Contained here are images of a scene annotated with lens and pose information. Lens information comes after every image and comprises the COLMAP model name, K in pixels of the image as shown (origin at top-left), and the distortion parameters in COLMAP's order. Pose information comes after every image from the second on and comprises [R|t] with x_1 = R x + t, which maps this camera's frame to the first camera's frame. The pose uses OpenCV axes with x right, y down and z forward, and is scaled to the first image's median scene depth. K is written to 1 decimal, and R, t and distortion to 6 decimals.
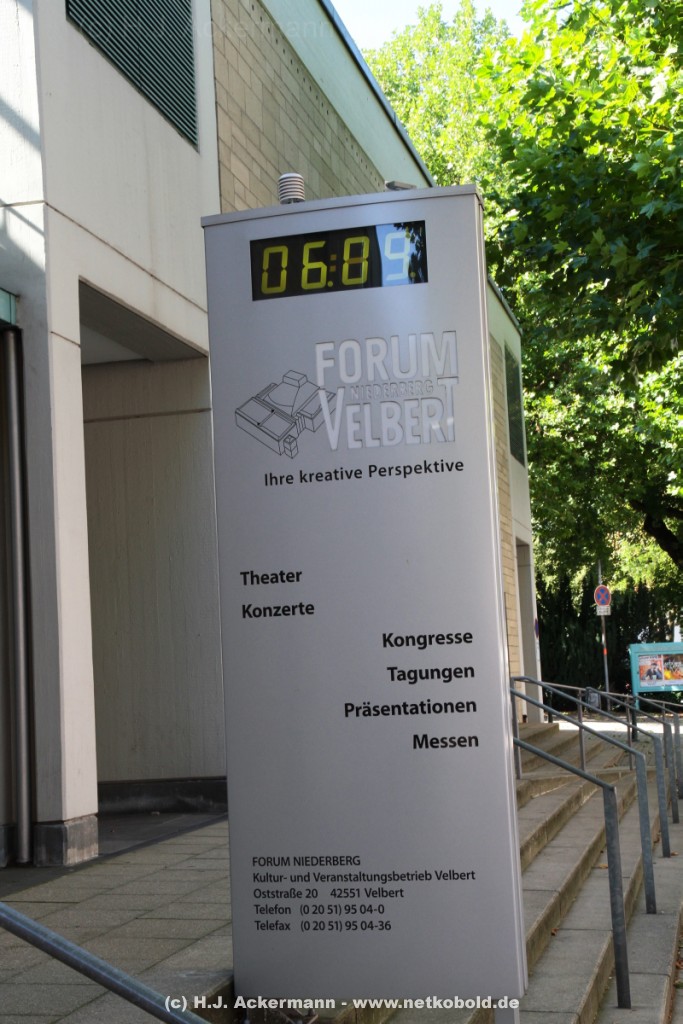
lens RADIAL K [[1680.1, 0, 341.5], [0, 1680.1, 512.0], [0, 0, 1]] dist [0.170971, 0.034068]
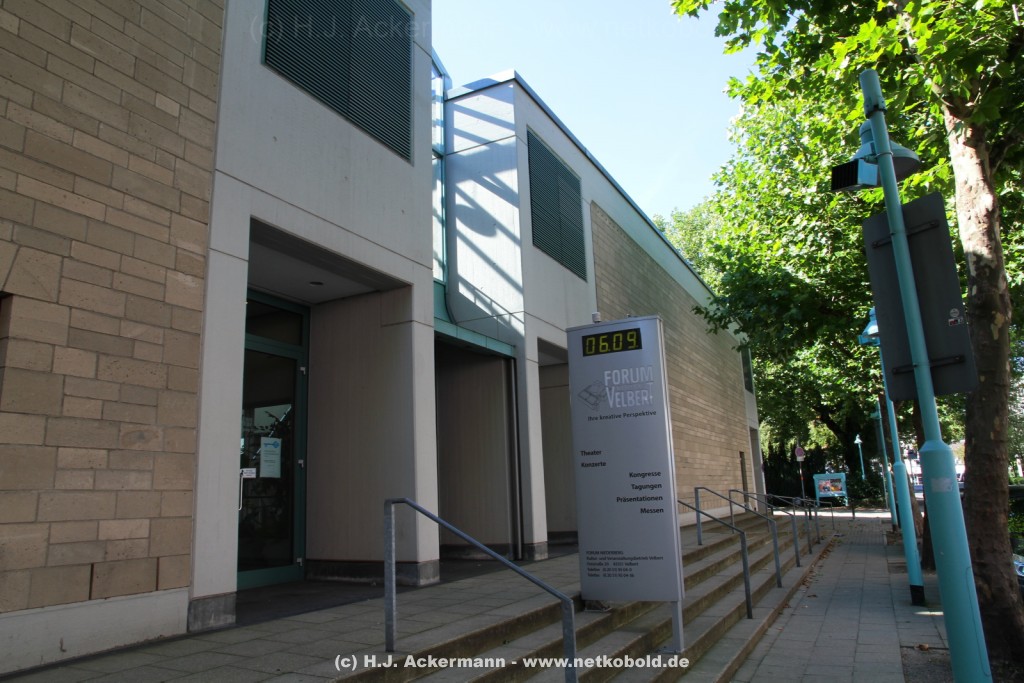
lens RADIAL K [[683.6, 0, 512.0], [0, 683.6, 341.5], [0, 0, 1]] dist [-0.046989, -0.001416]
pose [[0.978929, -0.040468, -0.200150, 0.066396], [0.016793, 0.992800, -0.118597, -0.013944], [0.203508, 0.112737, 0.972561, -0.180117]]
